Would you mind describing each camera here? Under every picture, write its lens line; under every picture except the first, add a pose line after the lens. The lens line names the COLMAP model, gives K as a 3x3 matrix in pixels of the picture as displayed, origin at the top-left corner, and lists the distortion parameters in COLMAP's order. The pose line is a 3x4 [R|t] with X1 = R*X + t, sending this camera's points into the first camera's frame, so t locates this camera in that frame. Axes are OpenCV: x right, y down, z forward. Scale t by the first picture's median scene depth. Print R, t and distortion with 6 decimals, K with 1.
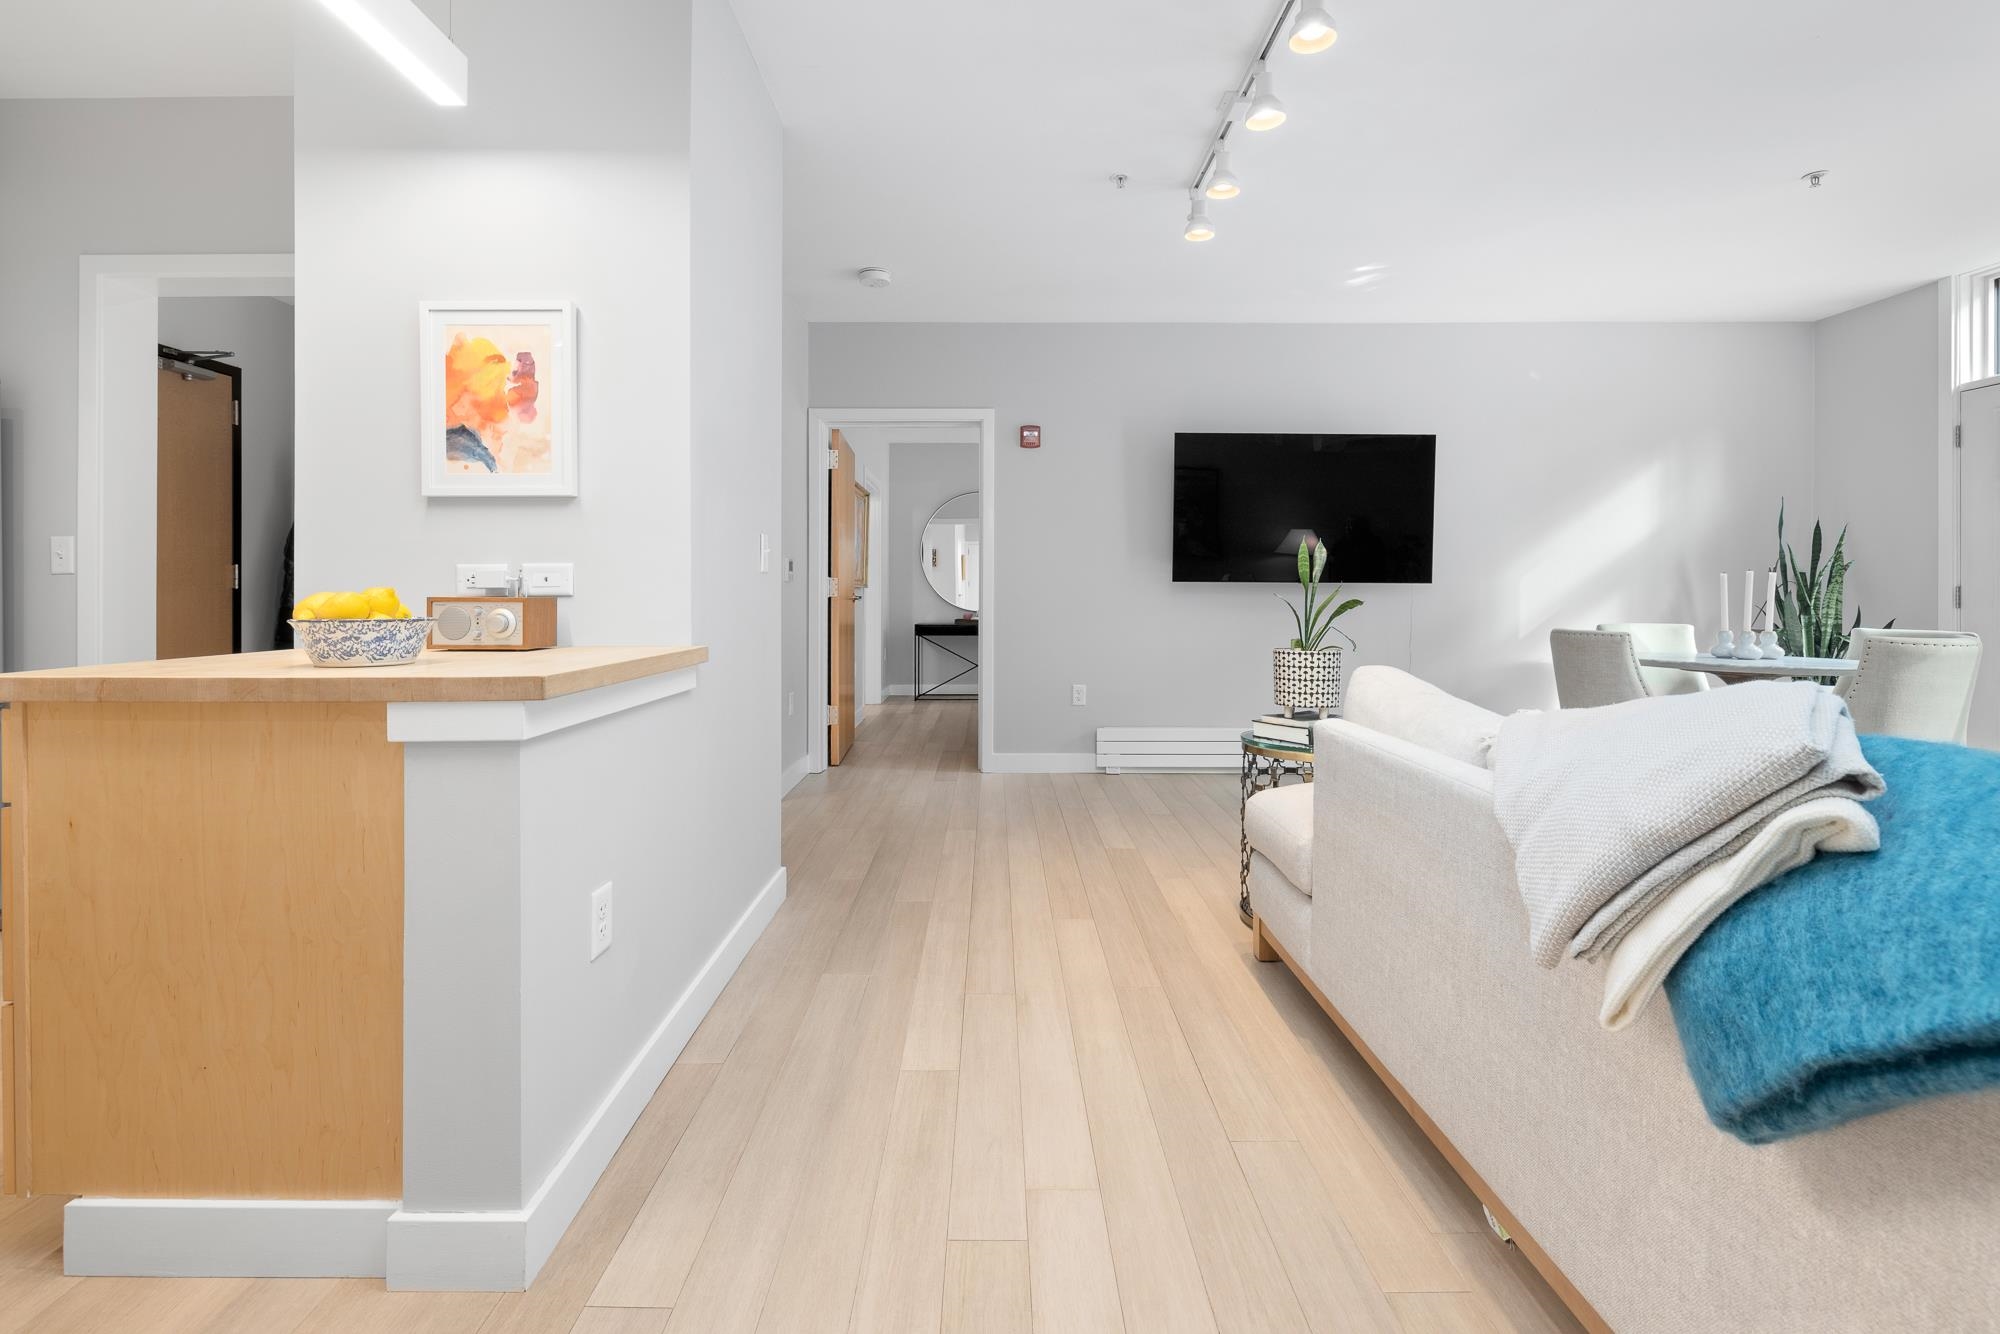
lens RADIAL K [[876.9, 0, 993.1], [0, 876.9, 591.3], [0, 0, 1]] dist [0.000246, -0.000459]
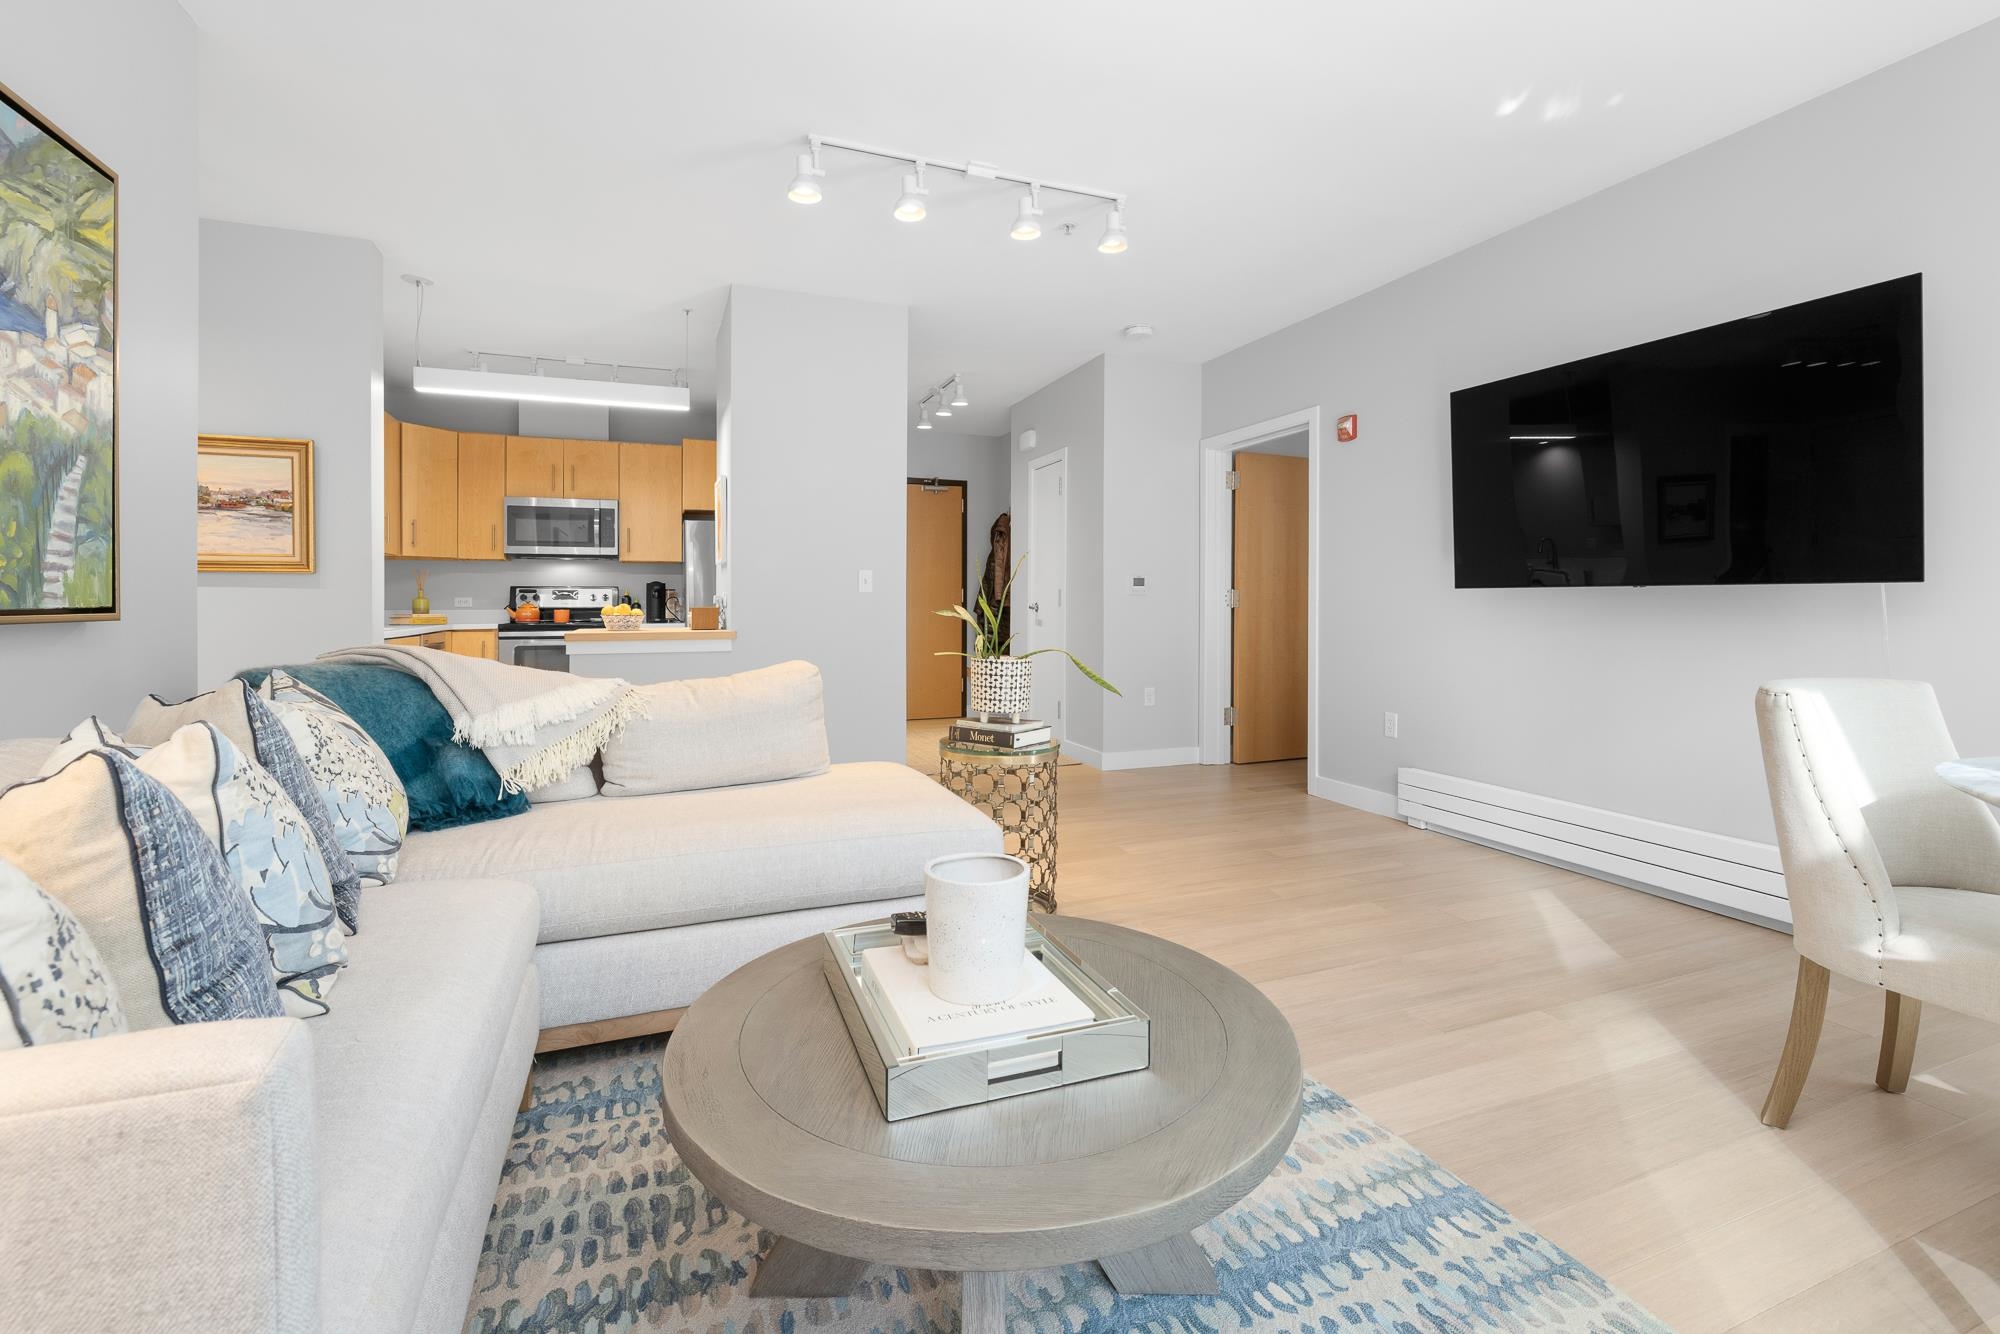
lens RADIAL K [[876.9, 0, 993.1], [0, 876.9, 591.3], [0, 0, 1]] dist [0.000246, -0.000459]
pose [[0.364658, -0.014826, -0.931023, 0.762872], [0.004832, 0.999890, -0.014030, 0.000584], [0.931129, 0.000618, 0.364690, 0.349498]]
